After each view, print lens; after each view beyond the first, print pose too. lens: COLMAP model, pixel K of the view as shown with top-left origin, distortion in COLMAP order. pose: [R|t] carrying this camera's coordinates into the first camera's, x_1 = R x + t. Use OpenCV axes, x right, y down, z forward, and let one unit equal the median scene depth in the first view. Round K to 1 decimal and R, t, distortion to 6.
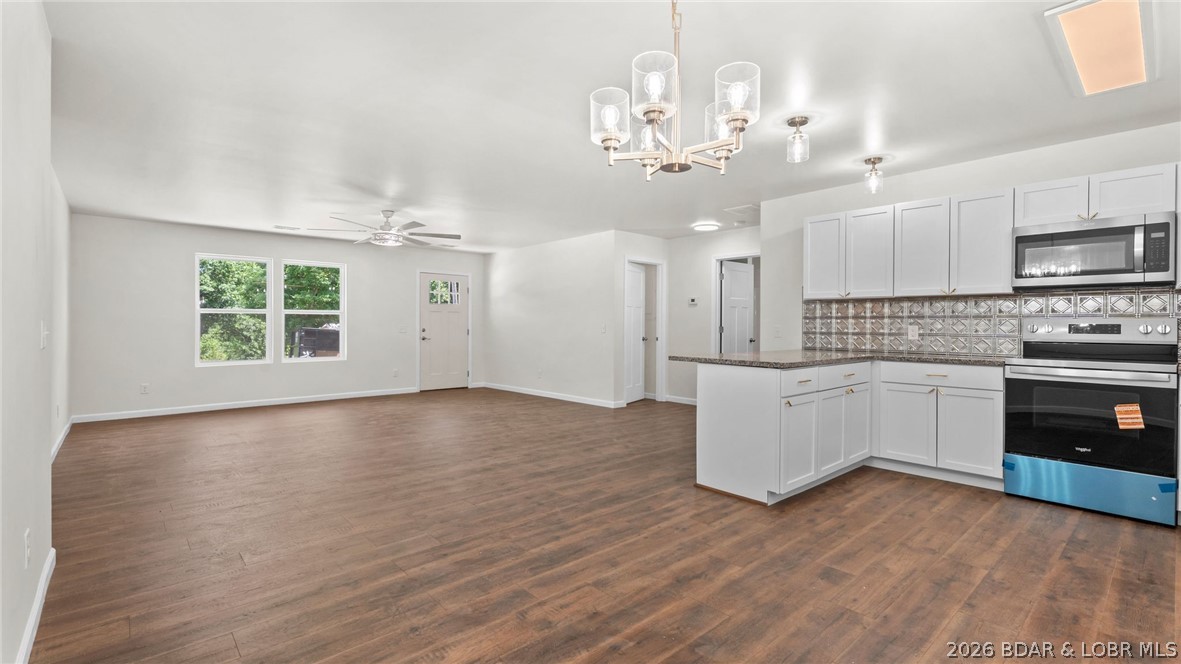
lens RADIAL K [[525.9, 0, 582.5], [0, 525.9, 325.7], [0, 0, 1]] dist [0.002353, 0.000091]
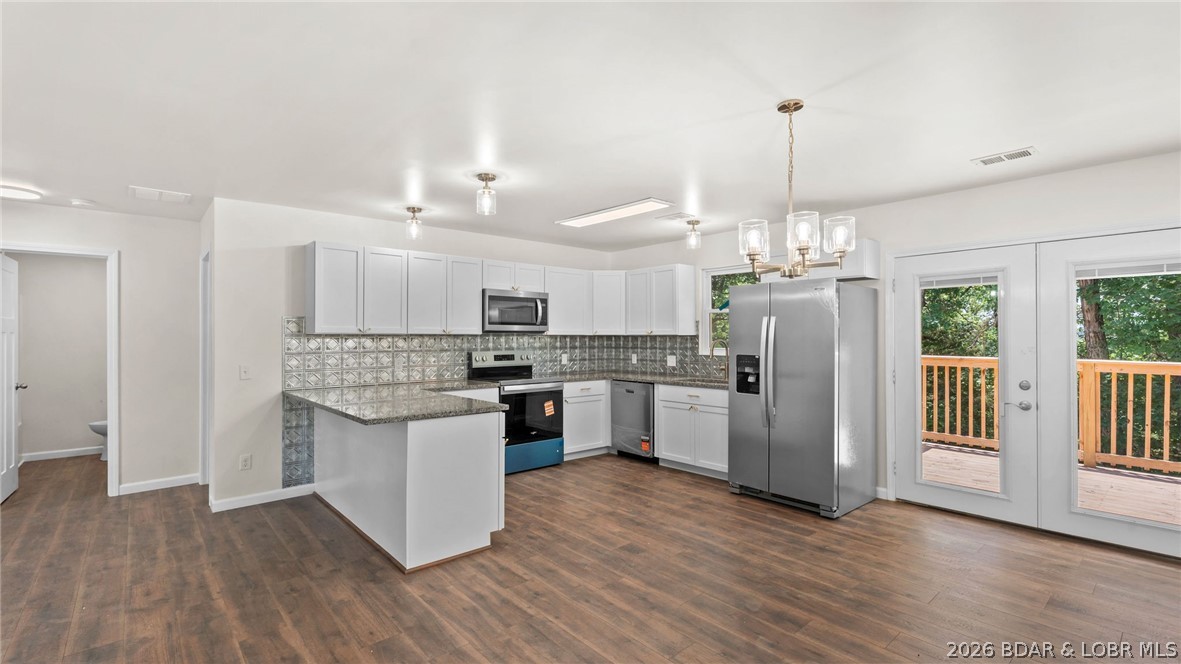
lens RADIAL K [[525.9, 0, 590.7], [0, 525.9, 334.8], [0, 0, 1]] dist [0.002353, 0.000091]
pose [[-0.001238, -0.002931, 0.999995, -0.643000], [0.004756, 0.999984, 0.002937, -0.069431], [-0.999988, 0.004760, -0.001224, 0.775522]]
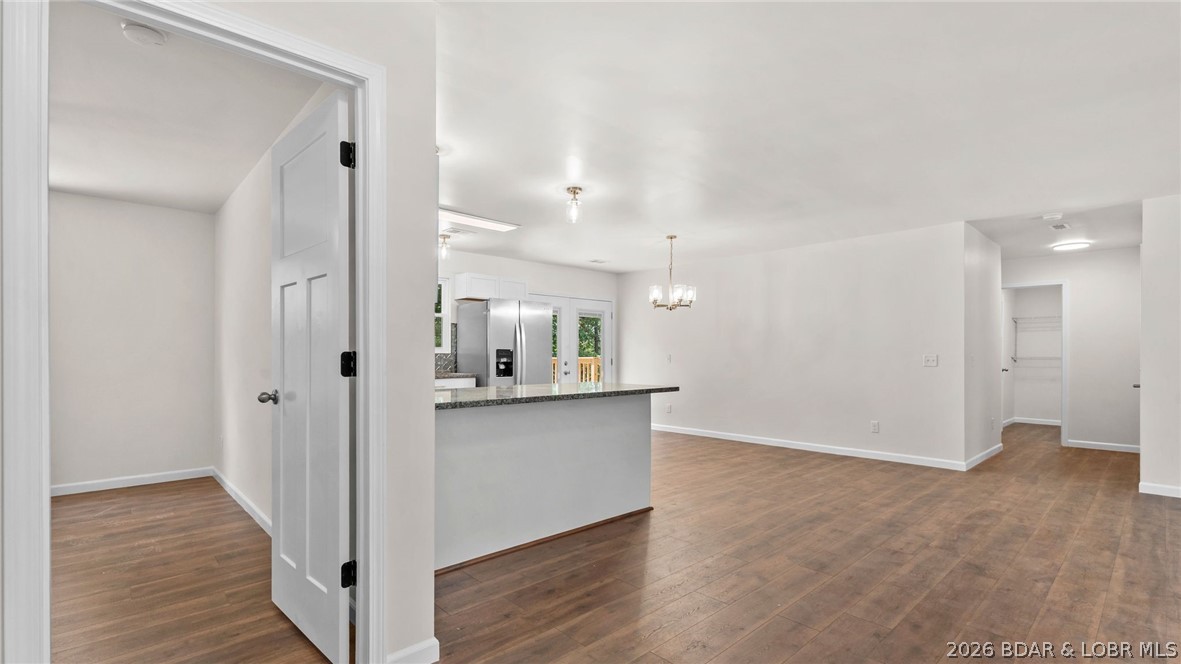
lens RADIAL K [[525.9, 0, 593.3], [0, 525.9, 359.4], [0, 0, 1]] dist [0.002353, 0.000091]
pose [[-0.999443, -0.005612, -0.032898, 0.395222], [-0.005982, 0.999920, 0.011173, -0.001540], [0.032833, 0.011364, -0.999396, 2.197319]]
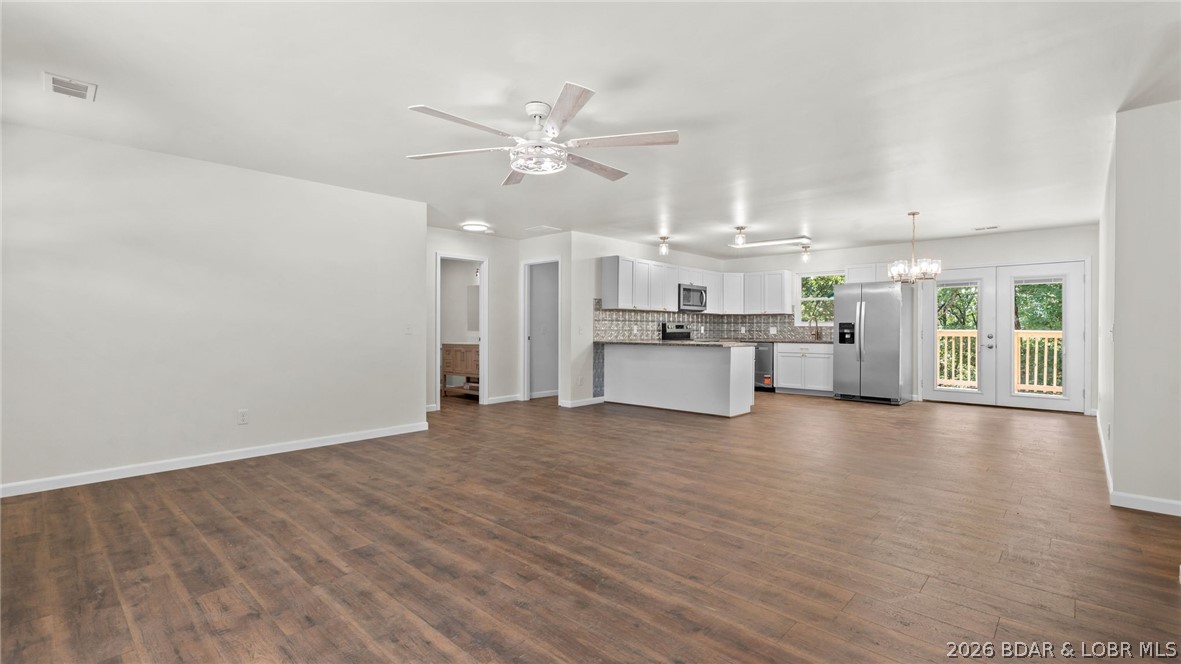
lens RADIAL K [[525.9, 0, 587.1], [0, 525.9, 329.6], [0, 0, 1]] dist [0.002353, 0.000091]
pose [[-0.097442, -0.007966, 0.995209, -1.586966], [-0.001529, 0.999968, 0.007855, -0.000419], [-0.995240, -0.000756, -0.097451, 1.774273]]
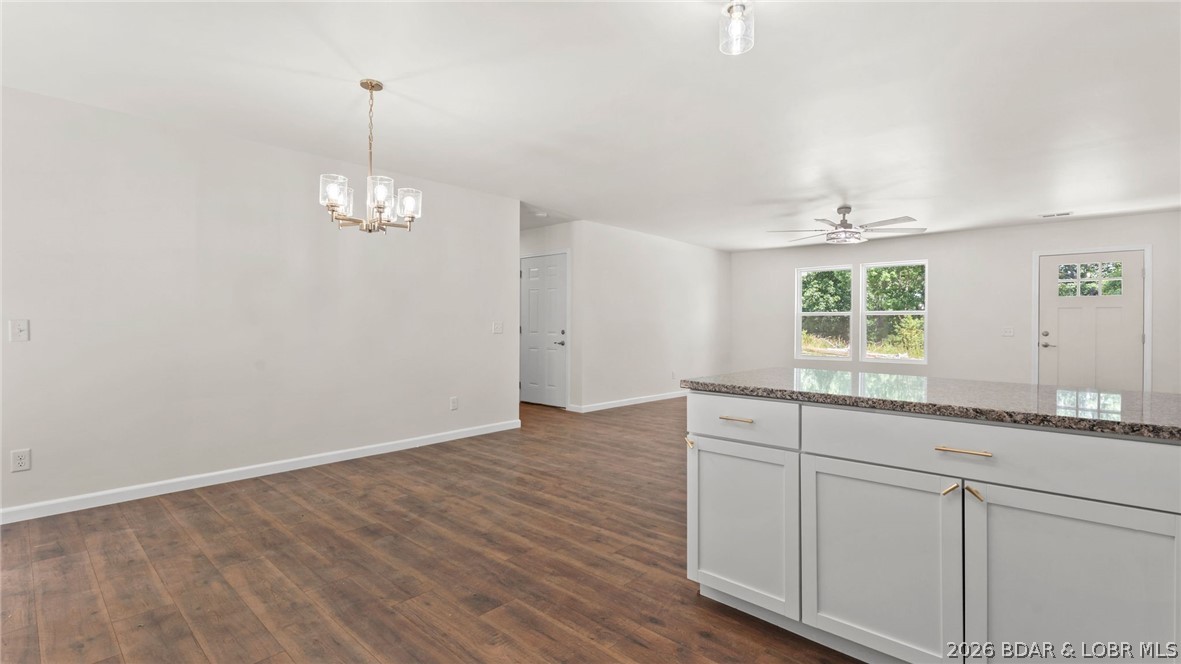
lens RADIAL K [[525.9, 0, 581.9], [0, 525.9, 326.7], [0, 0, 1]] dist [0.002353, 0.000091]
pose [[0.101589, 0.004228, -0.994818, 0.962241], [-0.006651, 0.999972, 0.003571, 0.002036], [0.994804, 0.006254, 0.101614, 0.751758]]
